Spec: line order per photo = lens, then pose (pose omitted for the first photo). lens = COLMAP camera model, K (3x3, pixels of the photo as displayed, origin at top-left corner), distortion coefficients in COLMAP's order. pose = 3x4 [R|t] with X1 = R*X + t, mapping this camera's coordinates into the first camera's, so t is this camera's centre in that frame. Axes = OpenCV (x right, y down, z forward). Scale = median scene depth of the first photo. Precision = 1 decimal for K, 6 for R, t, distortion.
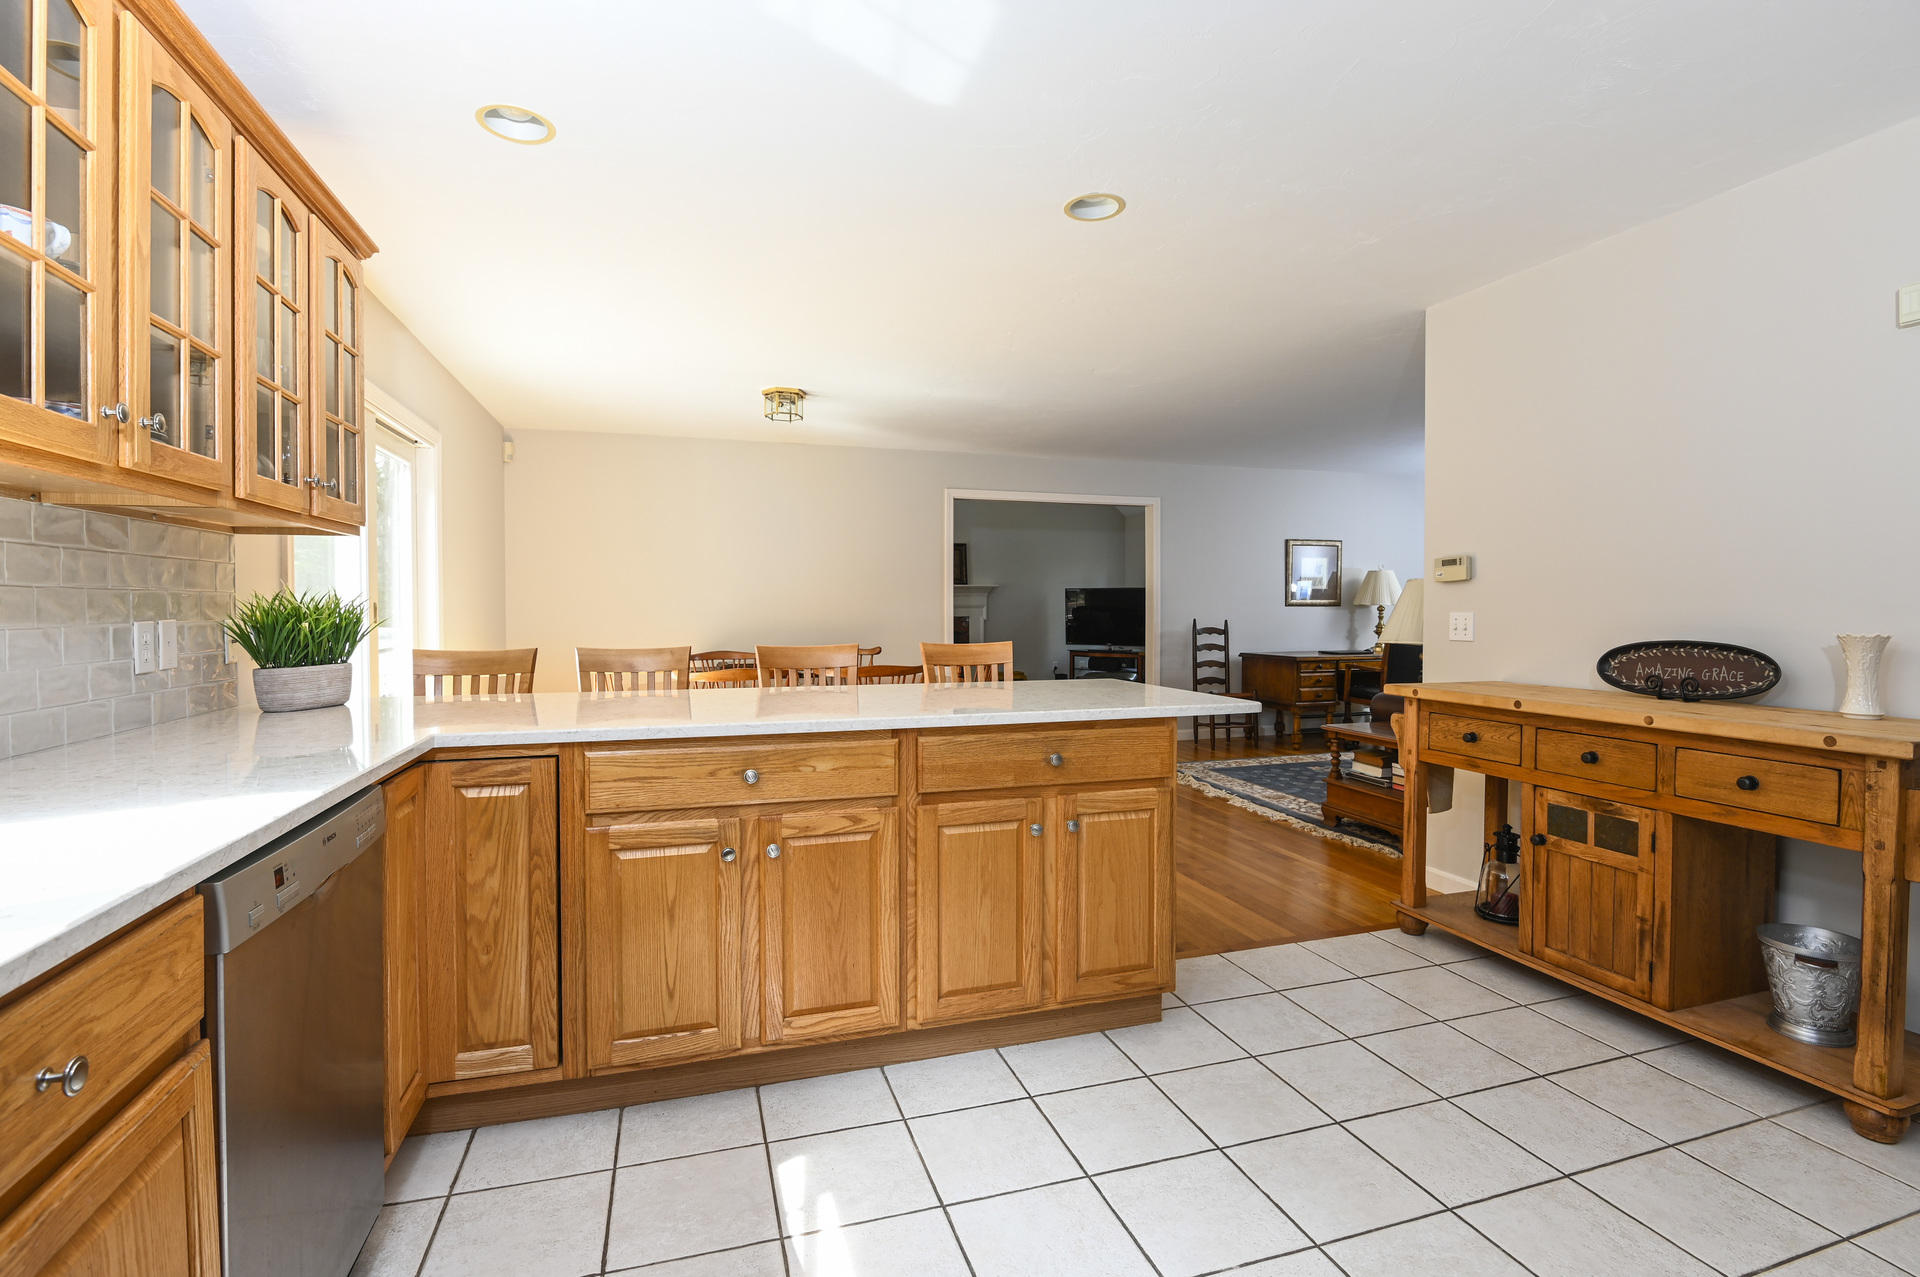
lens RADIAL K [[893.0, 0, 954.5], [0, 893.0, 632.2], [0, 0, 1]] dist [-0.026387, -0.001325]
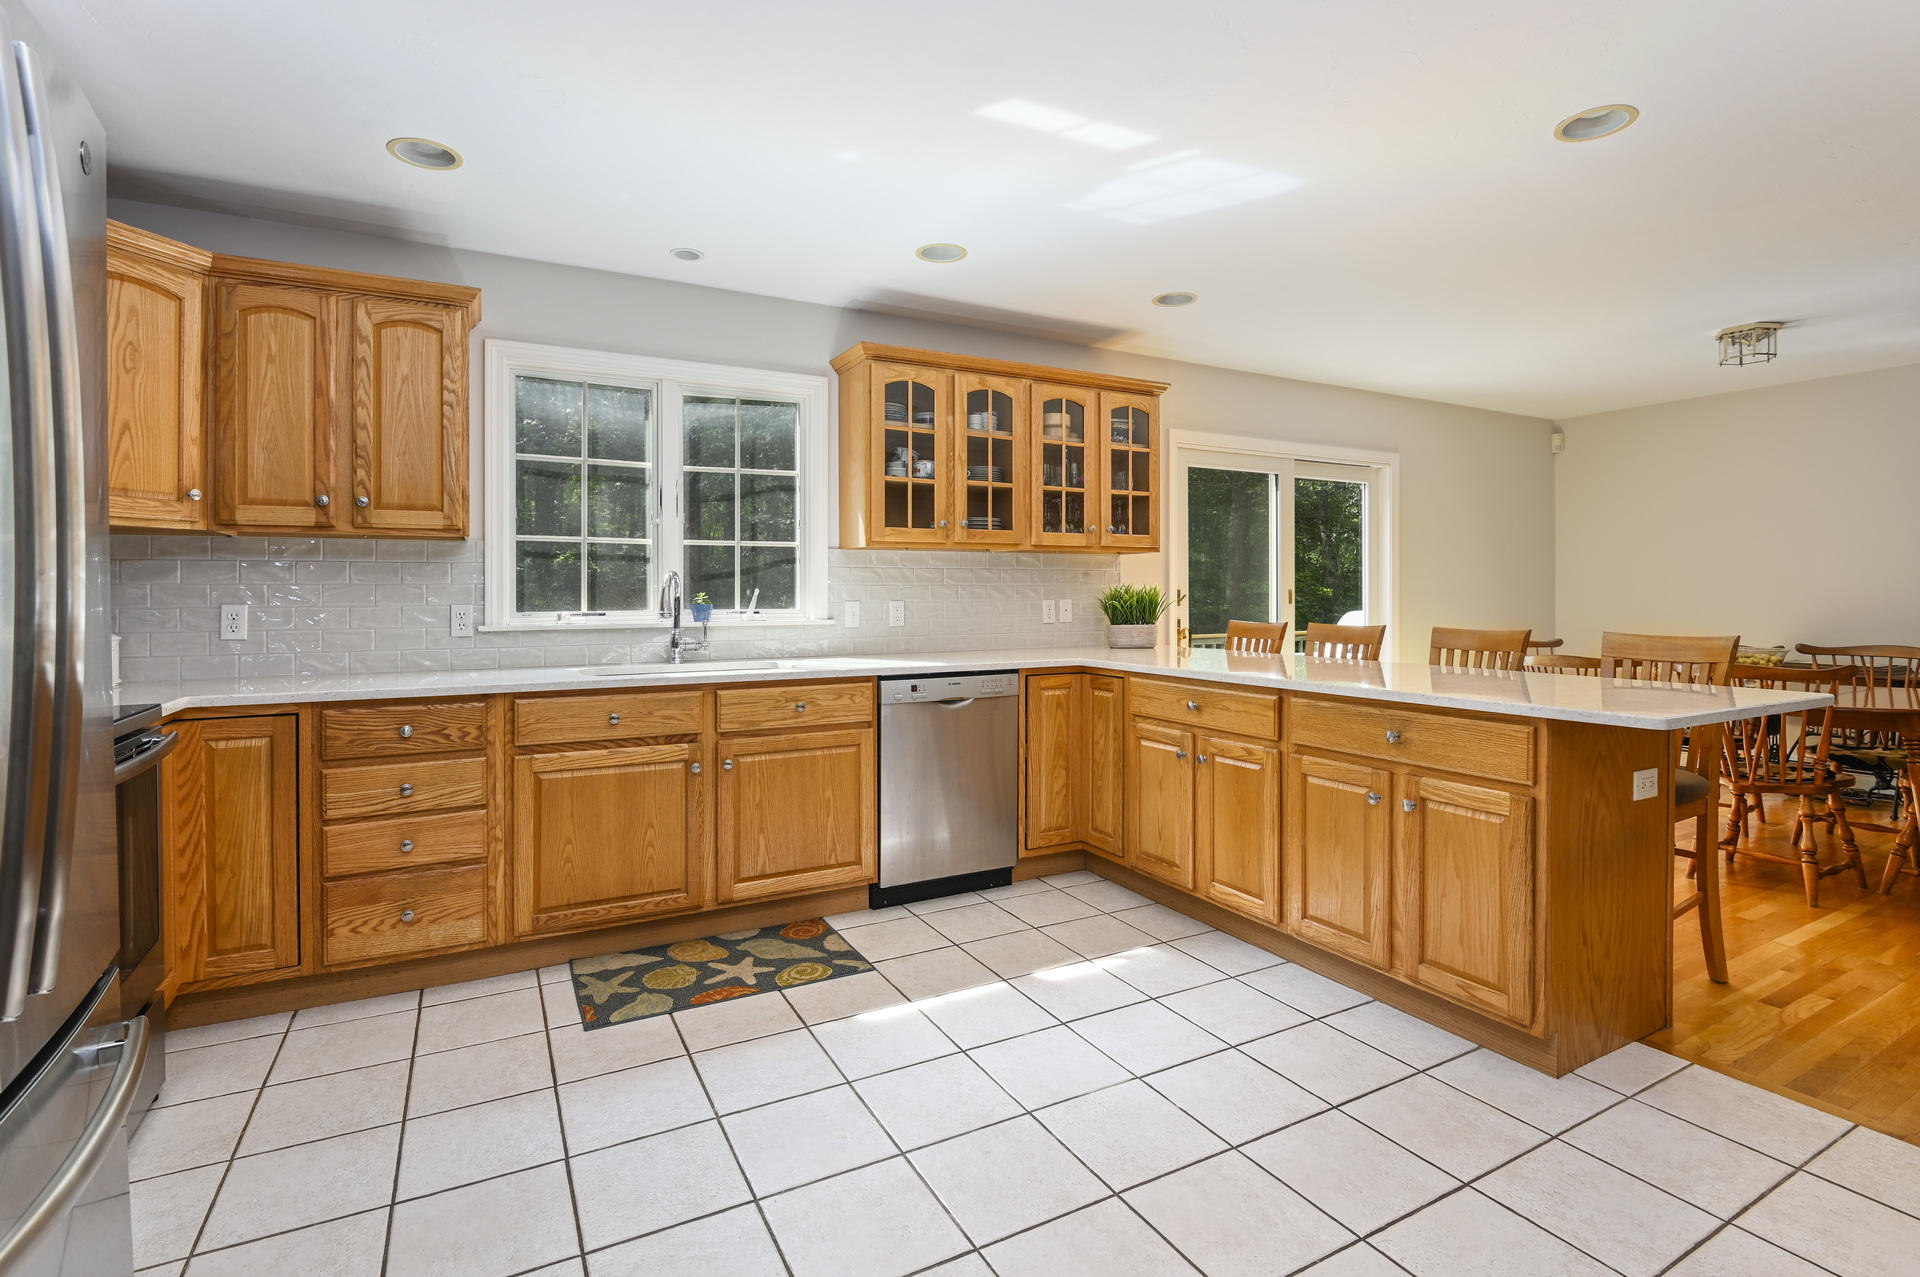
lens RADIAL K [[893.0, 0, 947.6], [0, 893.0, 594.4], [0, 0, 1]] dist [-0.026387, -0.001325]
pose [[0.181632, 0.001188, -0.983366, 1.042358], [-0.024669, 0.999690, -0.003348, -0.009894], [0.983057, 0.024866, 0.181605, 0.285324]]
